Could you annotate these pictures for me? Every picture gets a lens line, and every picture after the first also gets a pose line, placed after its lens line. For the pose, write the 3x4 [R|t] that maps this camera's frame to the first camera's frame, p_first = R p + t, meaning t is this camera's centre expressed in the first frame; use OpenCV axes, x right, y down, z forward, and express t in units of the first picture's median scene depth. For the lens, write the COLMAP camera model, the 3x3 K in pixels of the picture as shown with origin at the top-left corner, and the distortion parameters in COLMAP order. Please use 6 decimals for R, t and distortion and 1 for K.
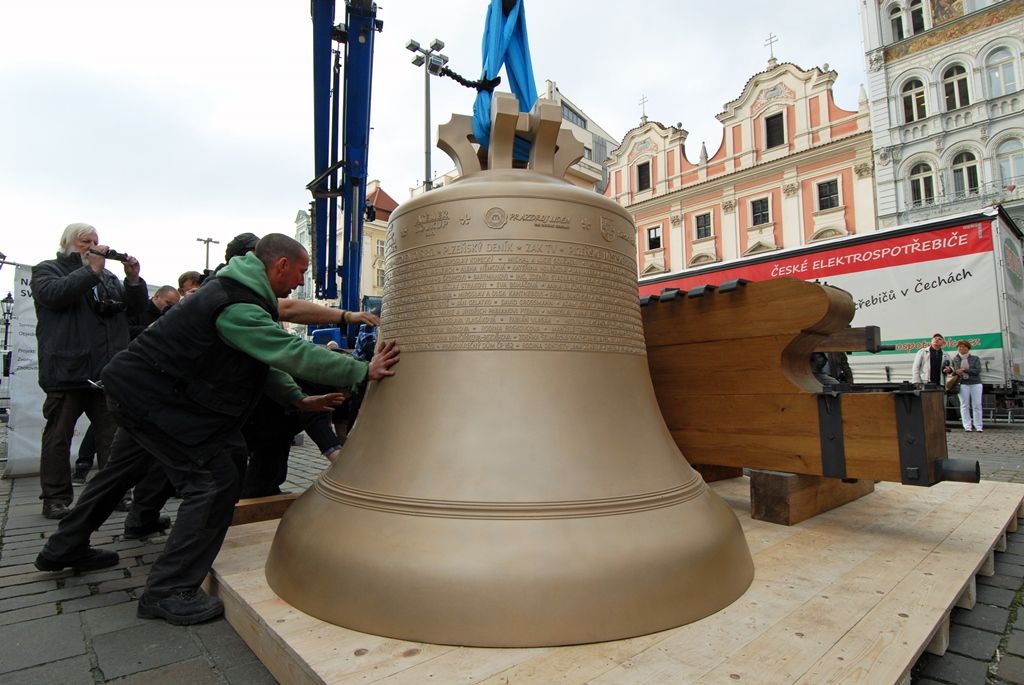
lens RADIAL K [[531.7, 0, 513.5], [0, 531.7, 346.3], [0, 0, 1]] dist [0.045734, -0.049547]
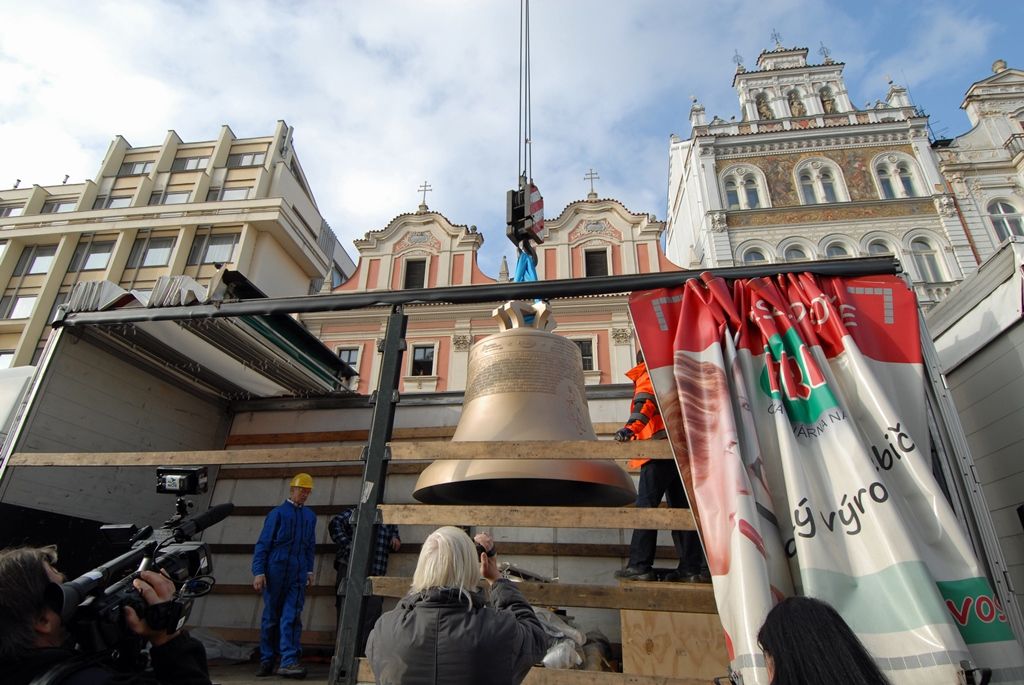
lens RADIAL K [[531.7, 0, 513.5], [0, 531.7, 346.3], [0, 0, 1]] dist [0.045734, -0.049547]
pose [[0.759866, 0.290623, 0.581500, -0.040162], [-0.072896, 0.926956, -0.368020, 0.014559], [-0.645980, 0.237257, 0.725547, 0.513707]]
